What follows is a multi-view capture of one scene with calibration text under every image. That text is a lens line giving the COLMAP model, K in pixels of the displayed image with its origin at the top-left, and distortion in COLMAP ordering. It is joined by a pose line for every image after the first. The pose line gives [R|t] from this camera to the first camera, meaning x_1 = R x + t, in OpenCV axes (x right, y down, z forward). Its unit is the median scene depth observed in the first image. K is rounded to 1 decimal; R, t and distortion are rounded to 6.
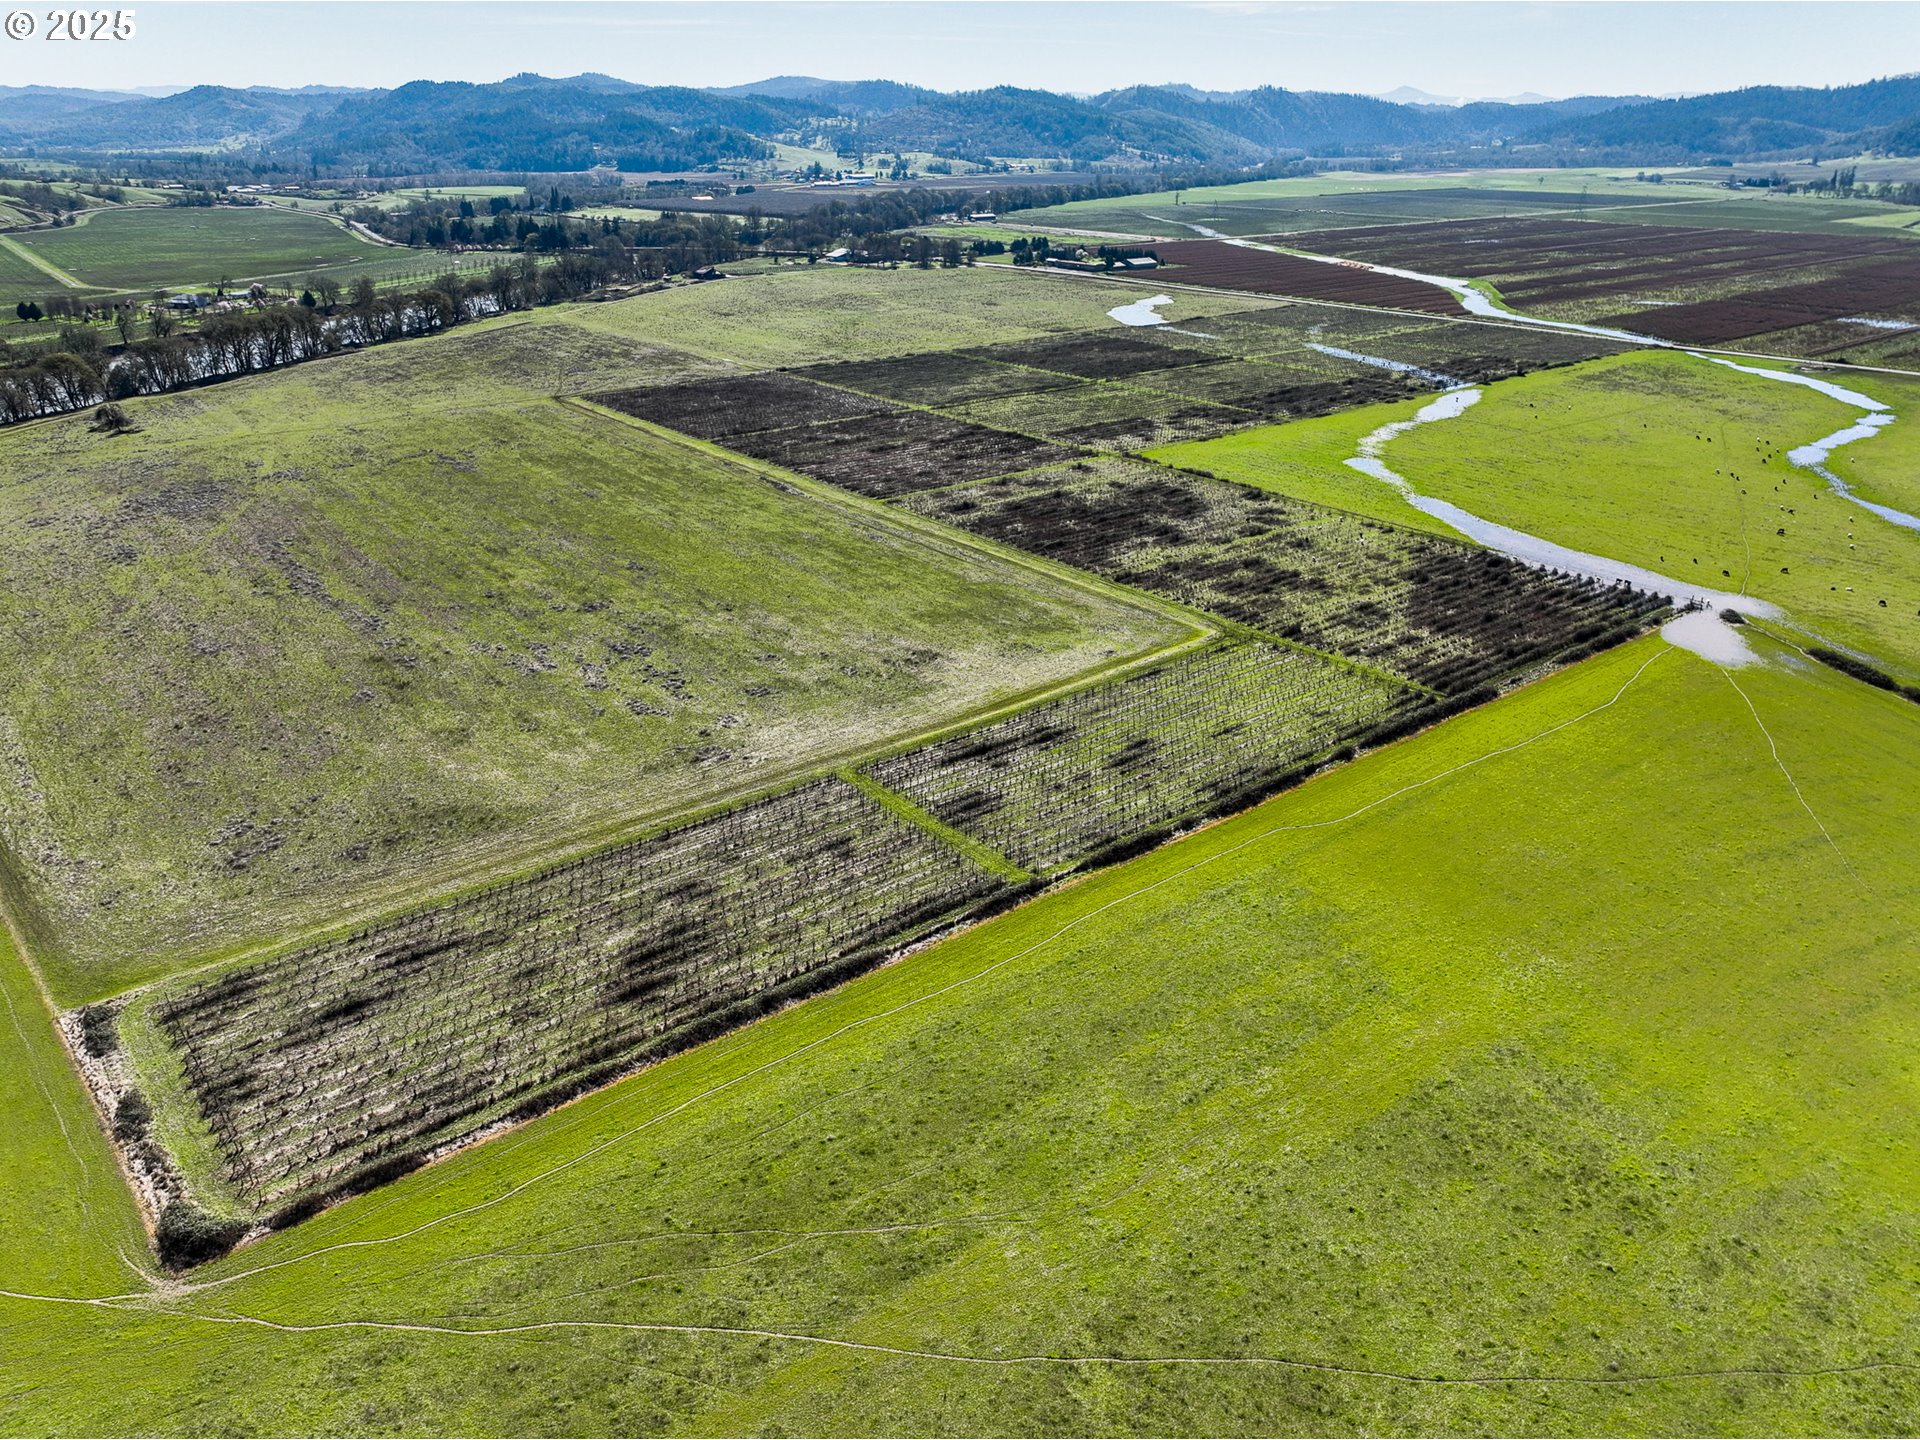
lens RADIAL K [[1362.0, 0, 954.4], [0, 1362.0, 710.6], [0, 0, 1]] dist [-0.002738, 0.019081]
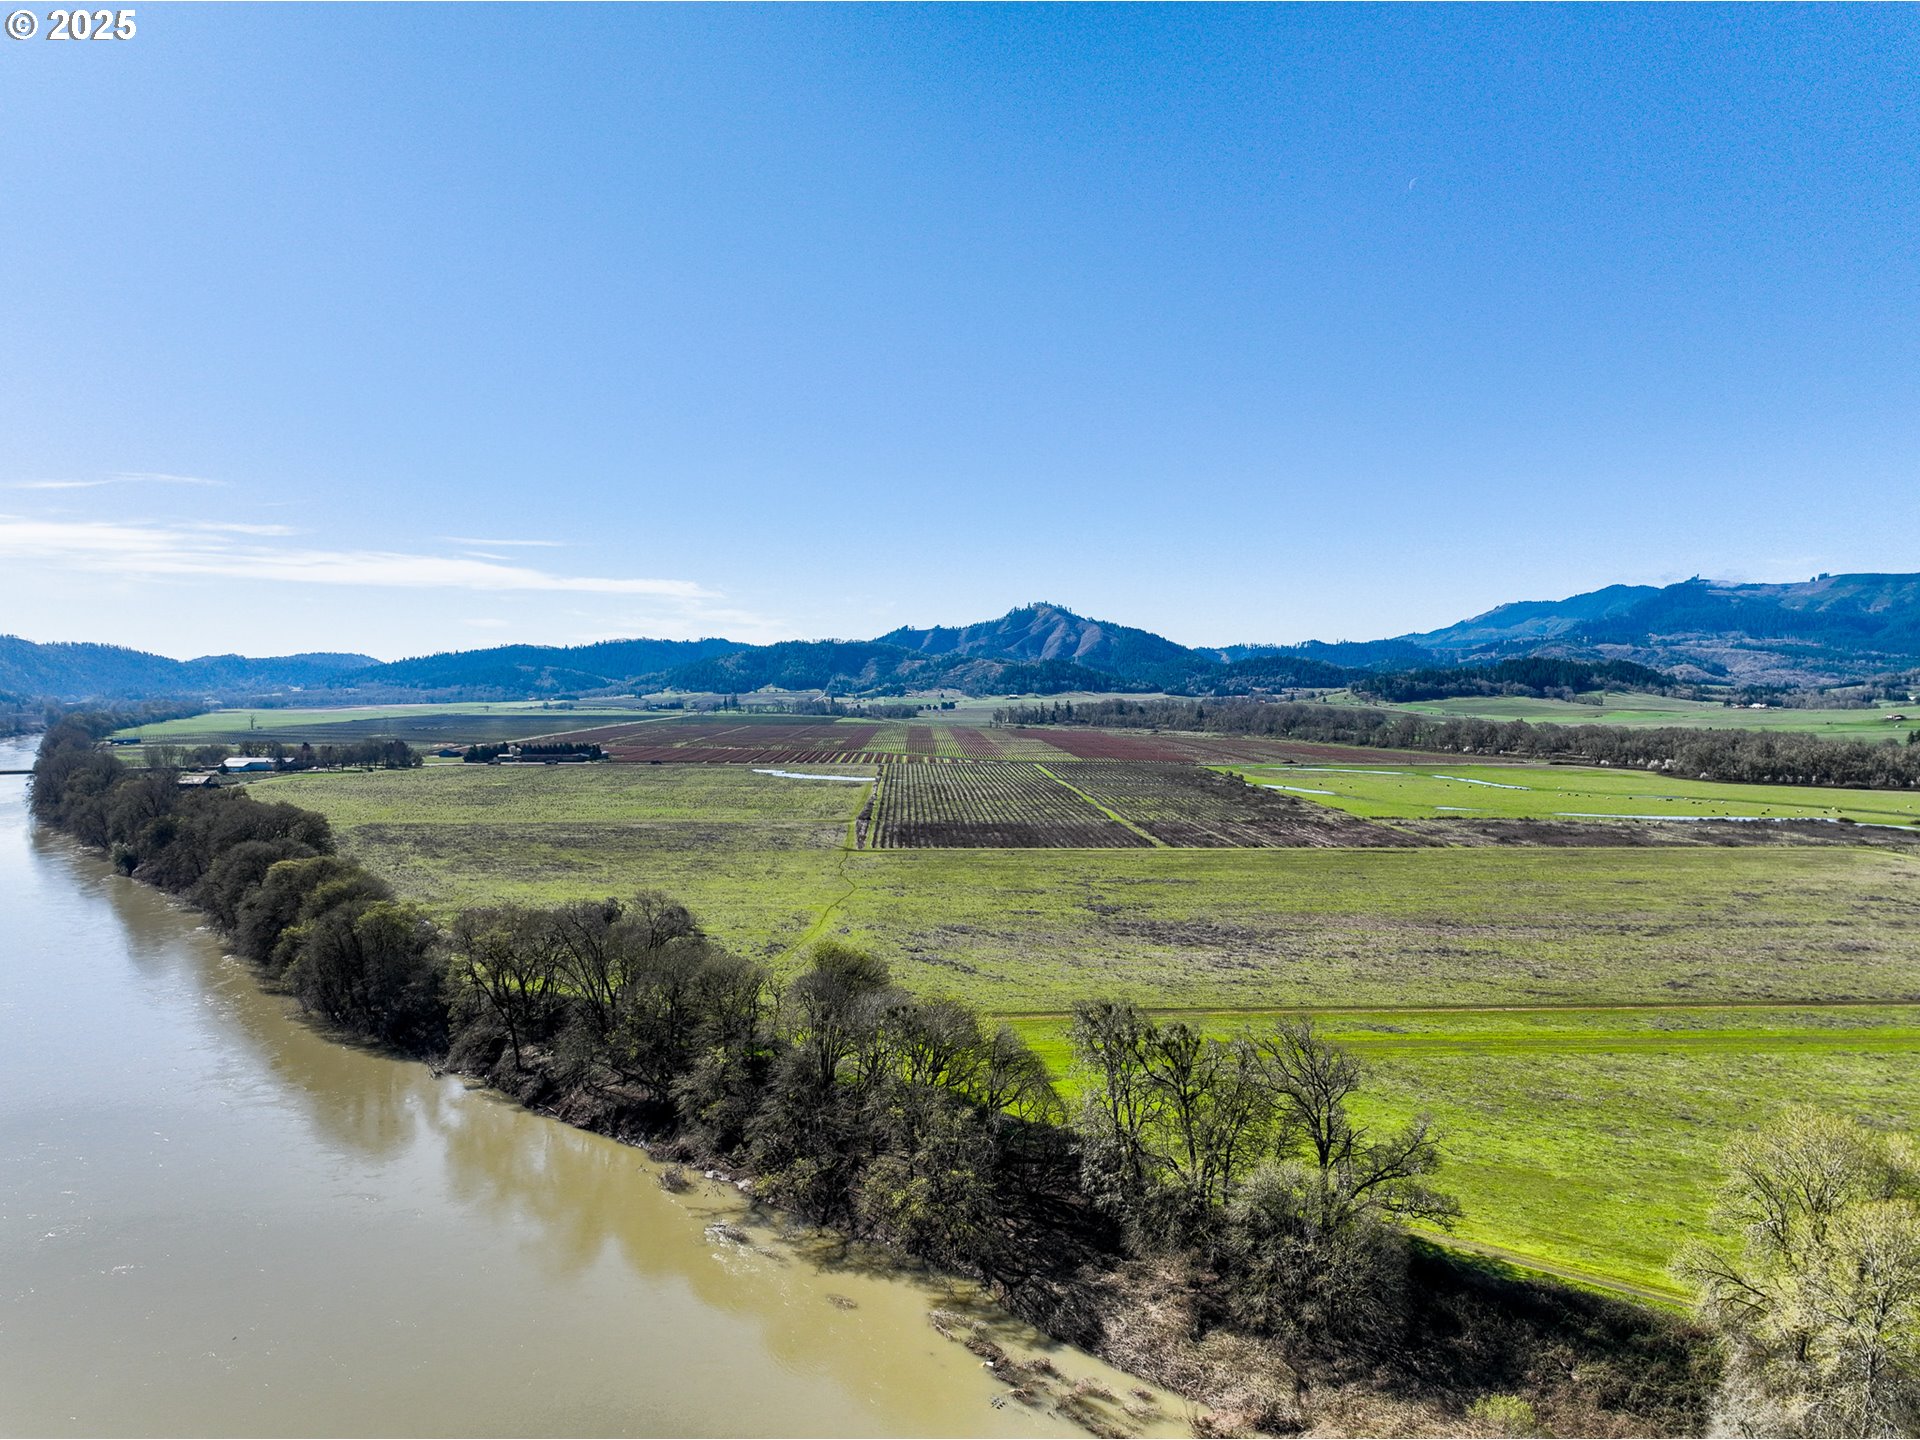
lens RADIAL K [[1362.0, 0, 952.4], [0, 1362.0, 710.2], [0, 0, 1]] dist [-0.002738, 0.019081]
pose [[0.611951, -0.017142, 0.790710, -1.272608], [0.314855, 0.922407, -0.223678, -0.141609], [-0.725522, 0.385839, 0.569865, 0.604582]]
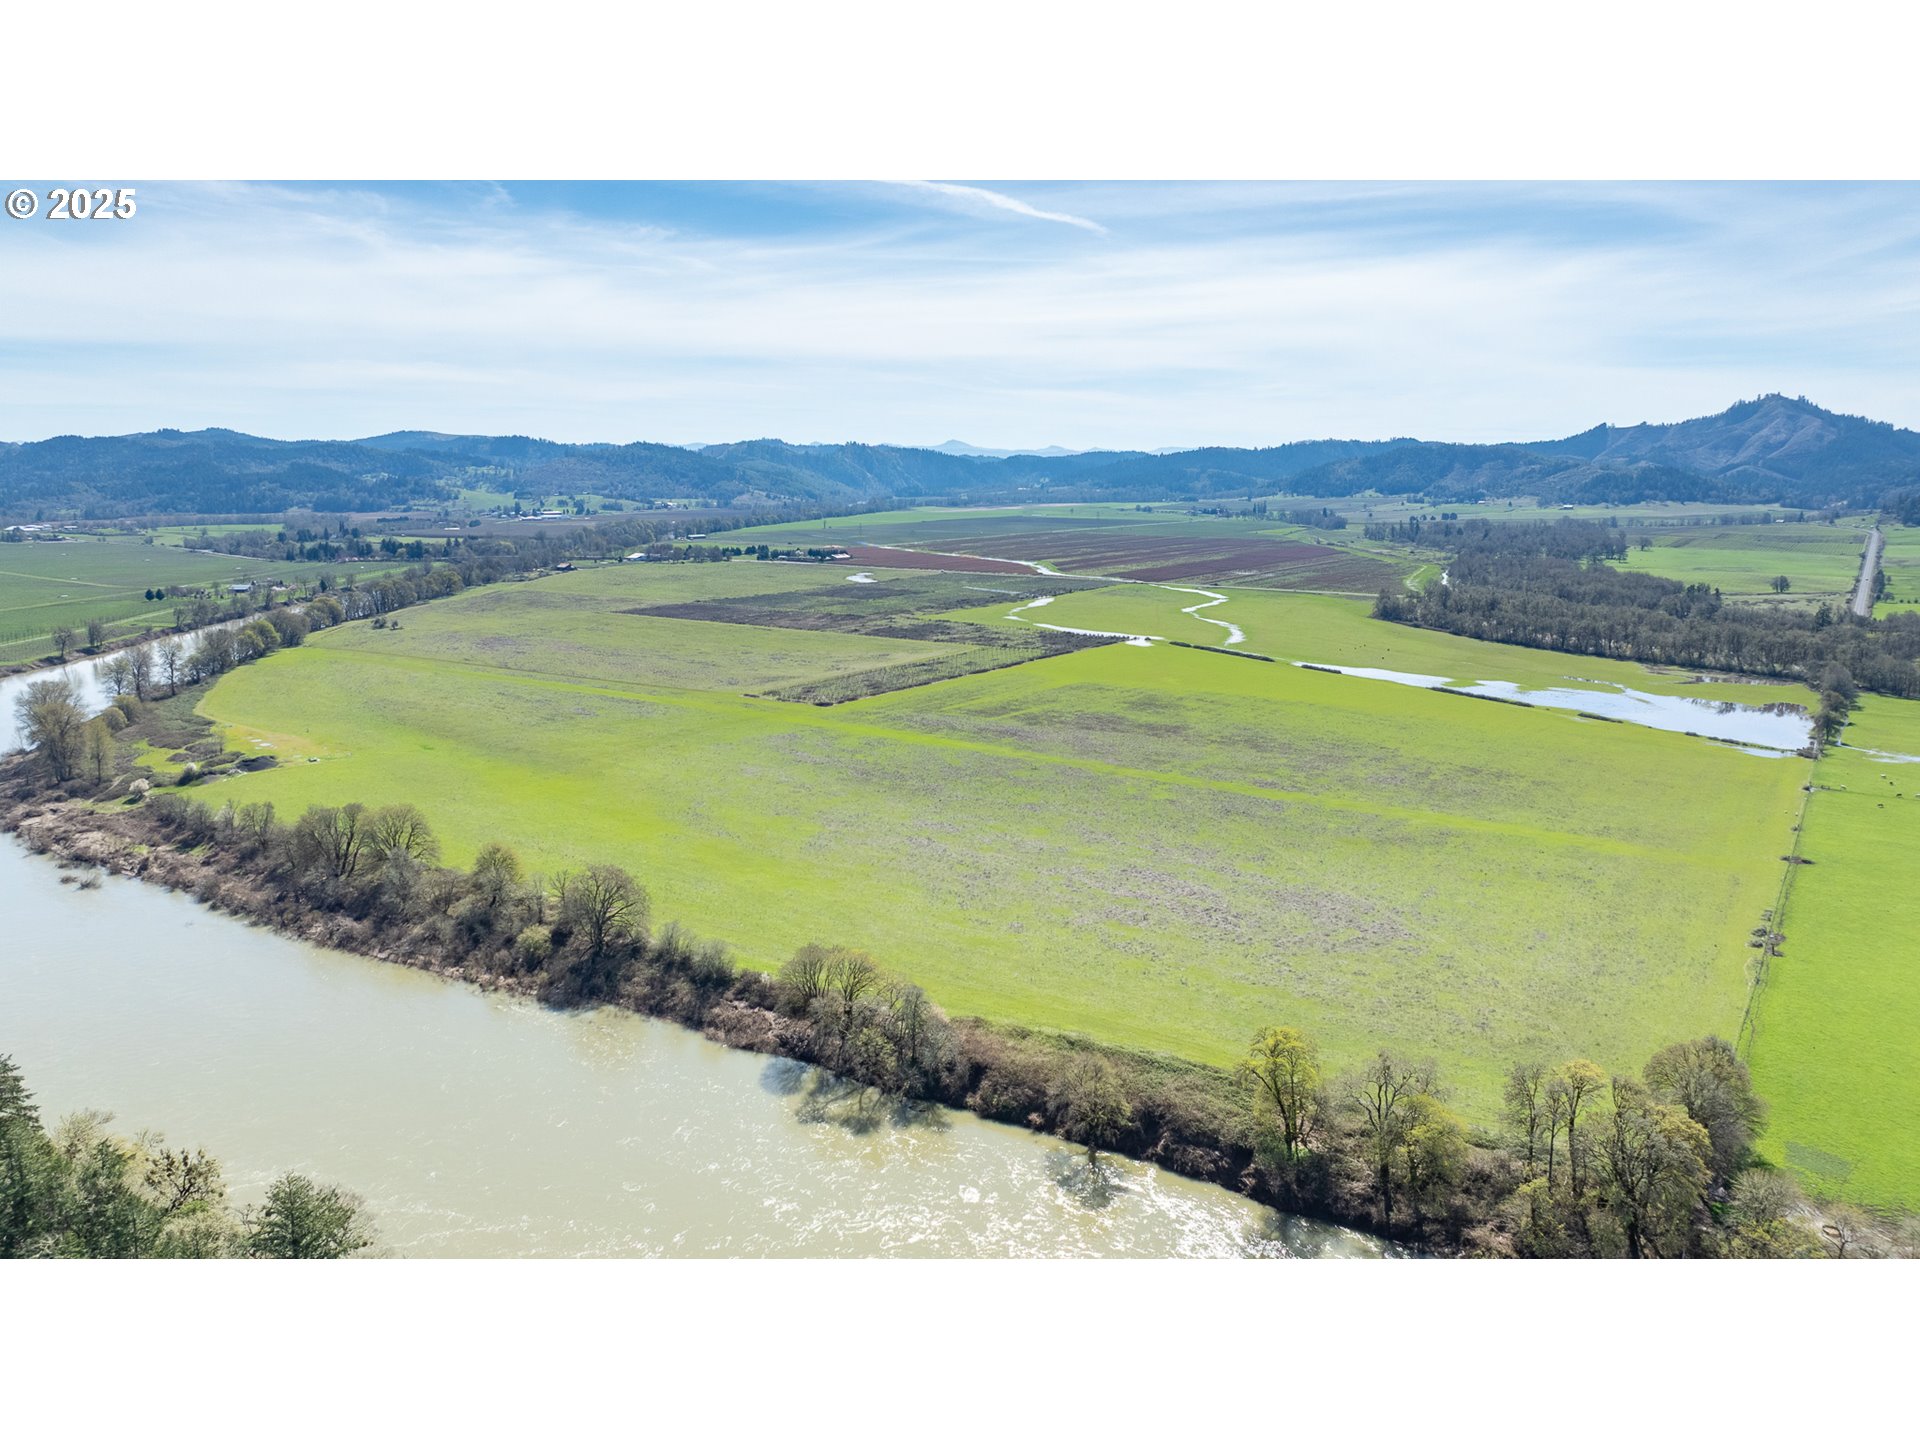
lens RADIAL K [[1352.4, 0, 959.0], [0, 1352.4, 713.4], [0, 0, 1]] dist [-0.008910, -0.017942]
pose [[0.955928, -0.052521, 0.288865, -0.502041], [0.116650, 0.970824, -0.209509, 0.497304], [-0.269434, 0.233972, 0.934164, -1.189351]]
